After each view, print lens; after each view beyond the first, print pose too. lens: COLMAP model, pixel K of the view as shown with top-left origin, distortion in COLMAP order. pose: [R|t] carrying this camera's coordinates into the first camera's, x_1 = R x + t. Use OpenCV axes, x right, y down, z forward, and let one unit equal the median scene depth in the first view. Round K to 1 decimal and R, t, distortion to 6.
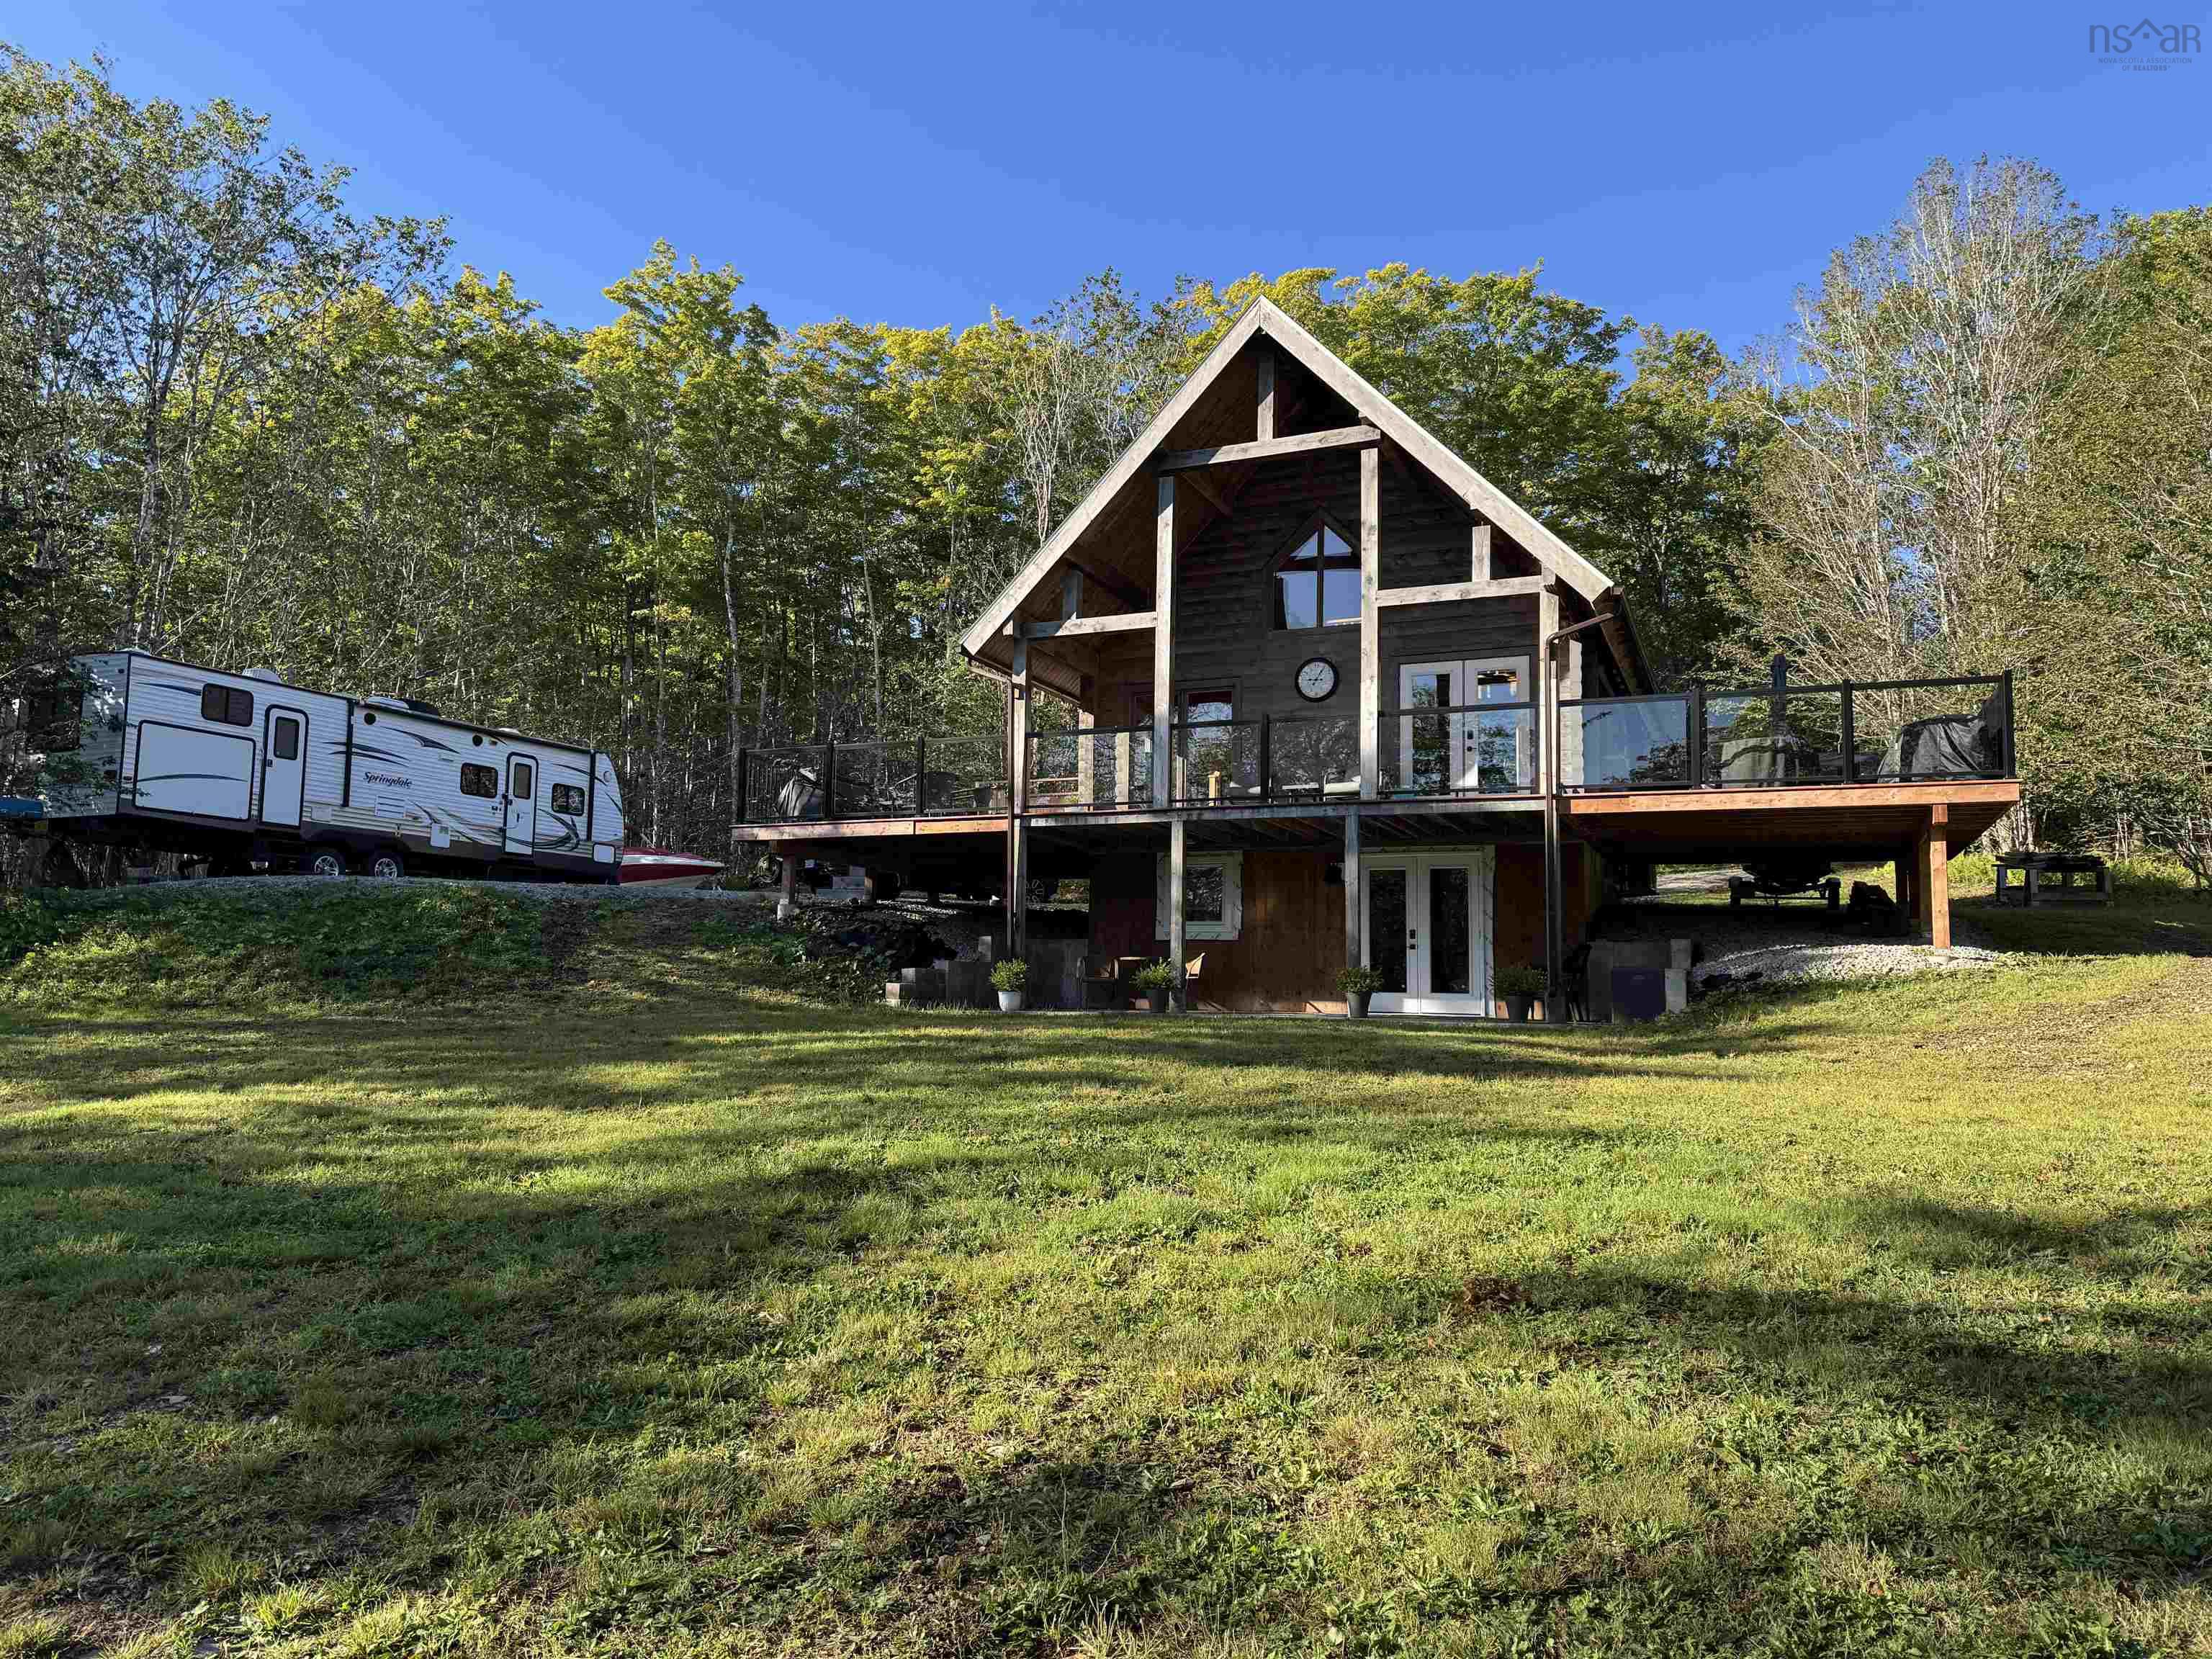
lens RADIAL K [[1510.4, 0, 1106.0], [0, 1510.4, 829.5], [0, 0, 1]] dist [0.116298, -0.001180]
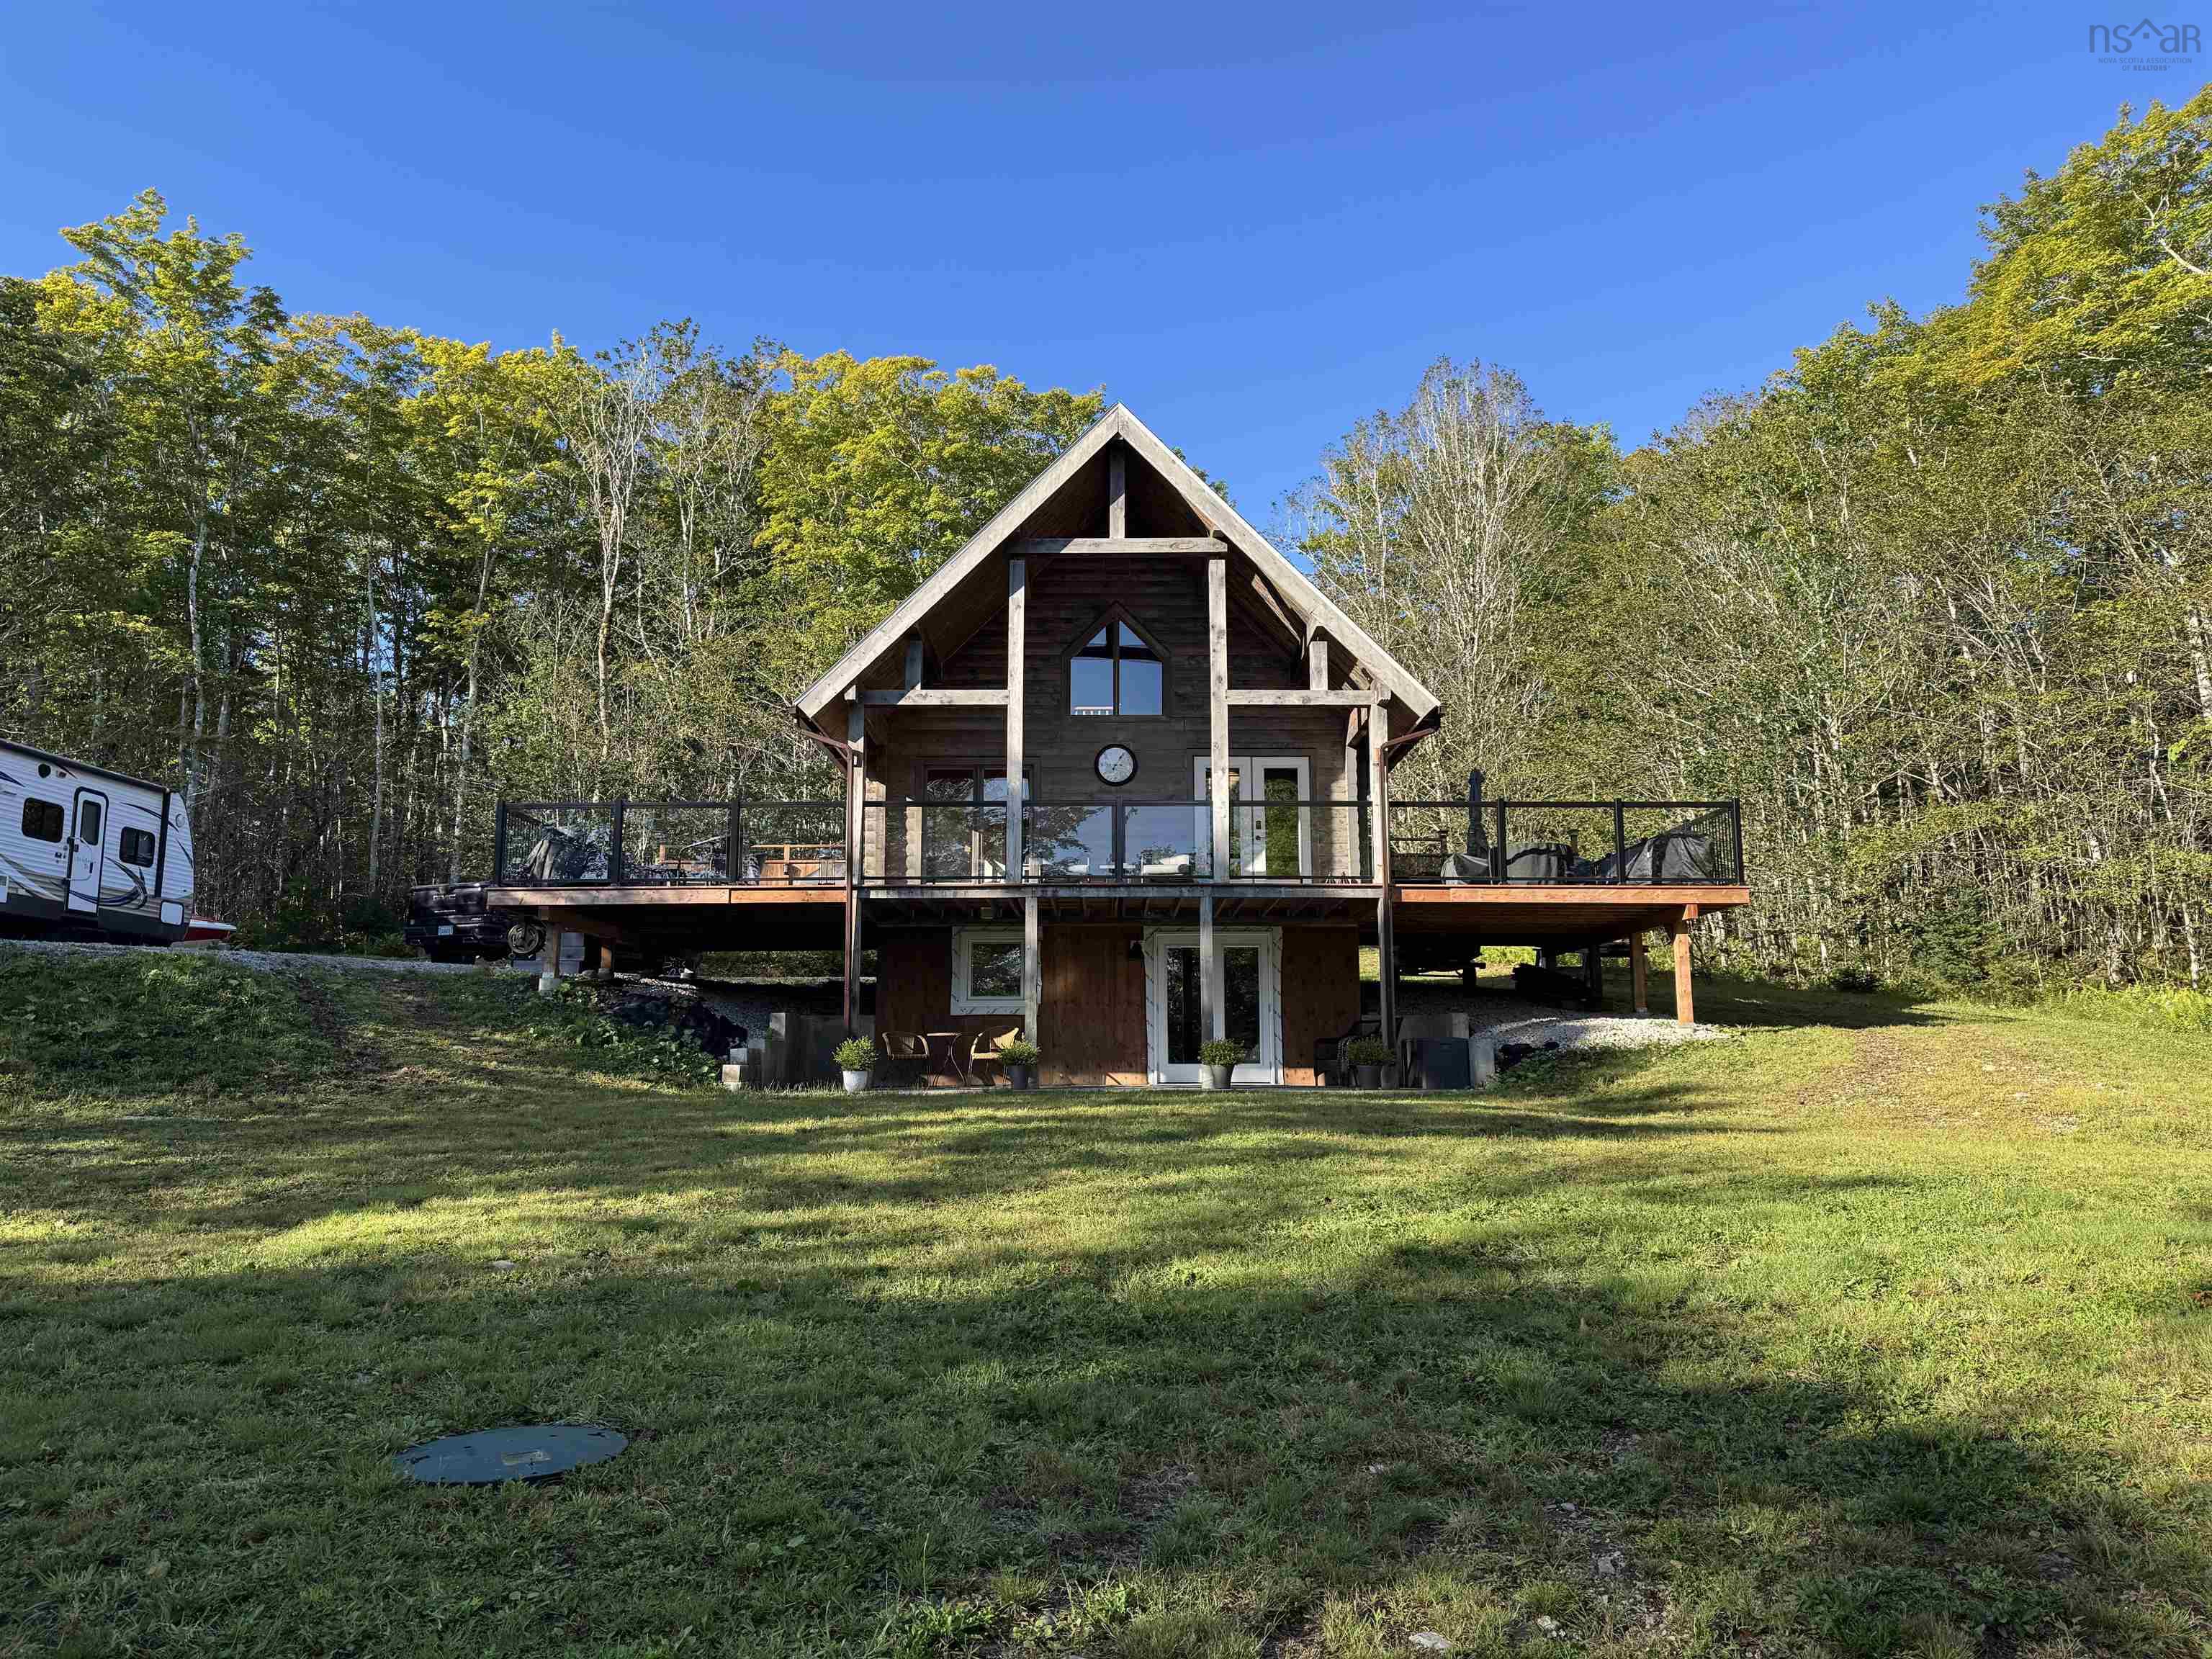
lens RADIAL K [[1532.4, 0, 1106.0], [0, 1532.4, 829.5], [0, 0, 1]] dist [0.026963, -0.000250]
pose [[0.912415, 0.044846, 0.406802, -0.312612], [-0.026258, 0.998345, -0.051163, 0.000081], [-0.408423, 0.036000, 0.912083, 0.041458]]
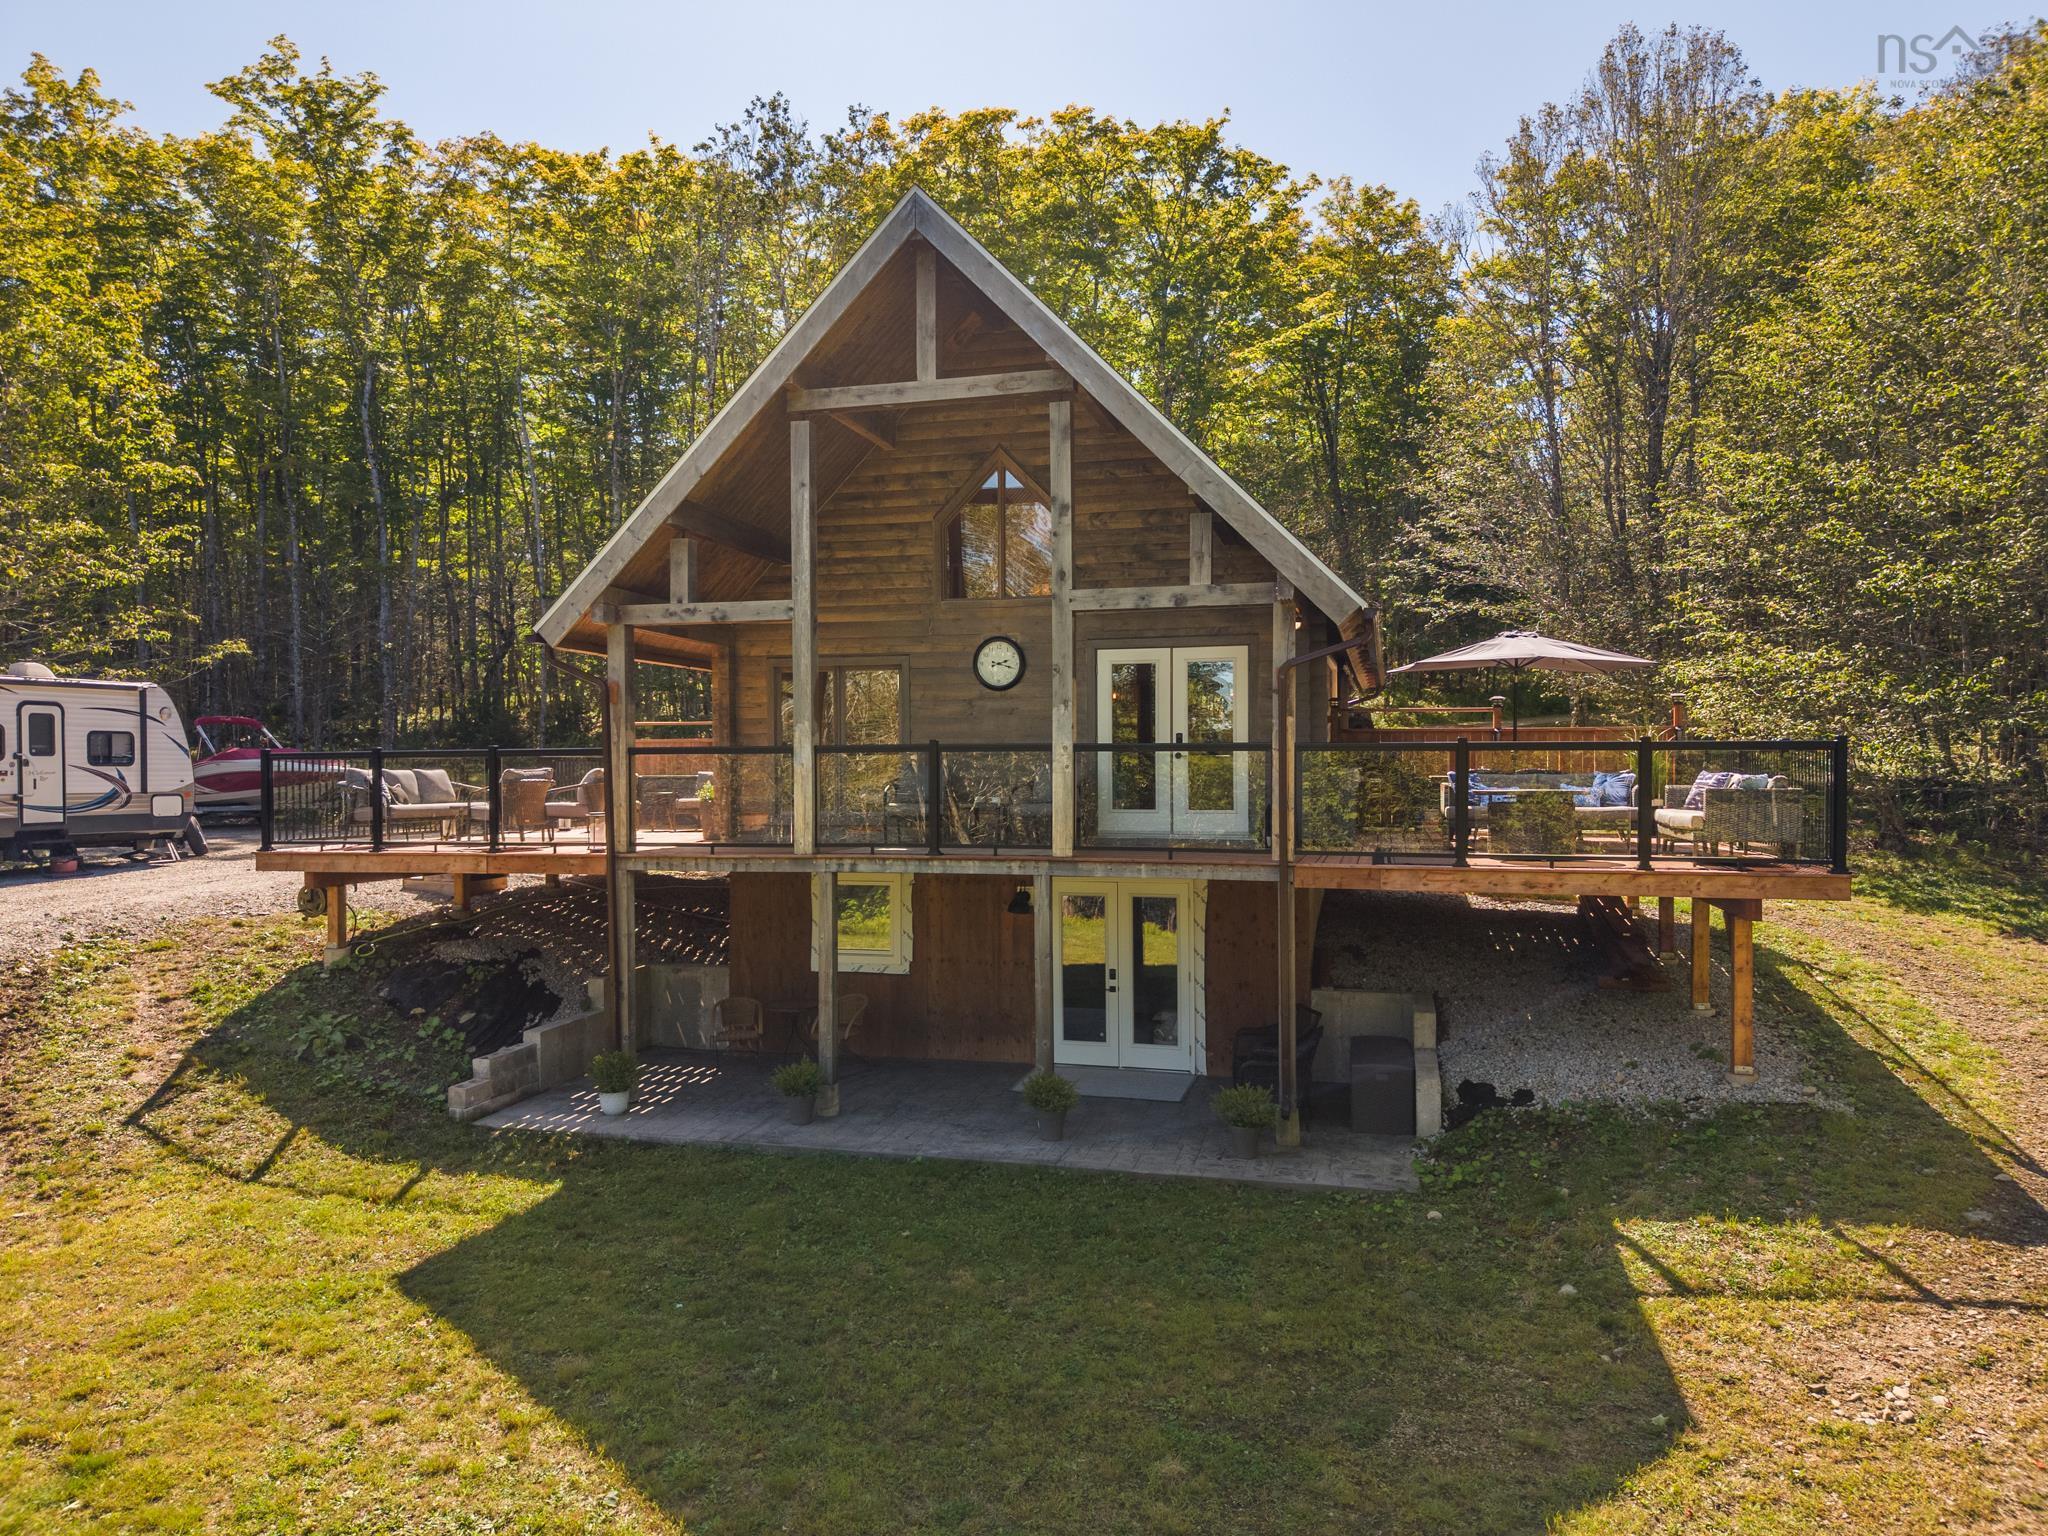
lens RADIAL K [[1367.1, 0, 1024.0], [0, 1367.1, 768.0], [0, 0, 1]] dist [0.004266, 0.001476]
pose [[0.989130, -0.023350, 0.145175, 0.046683], [0.005925, 0.992838, 0.119322, -0.137938], [-0.146921, -0.117165, 0.982185, 0.280694]]
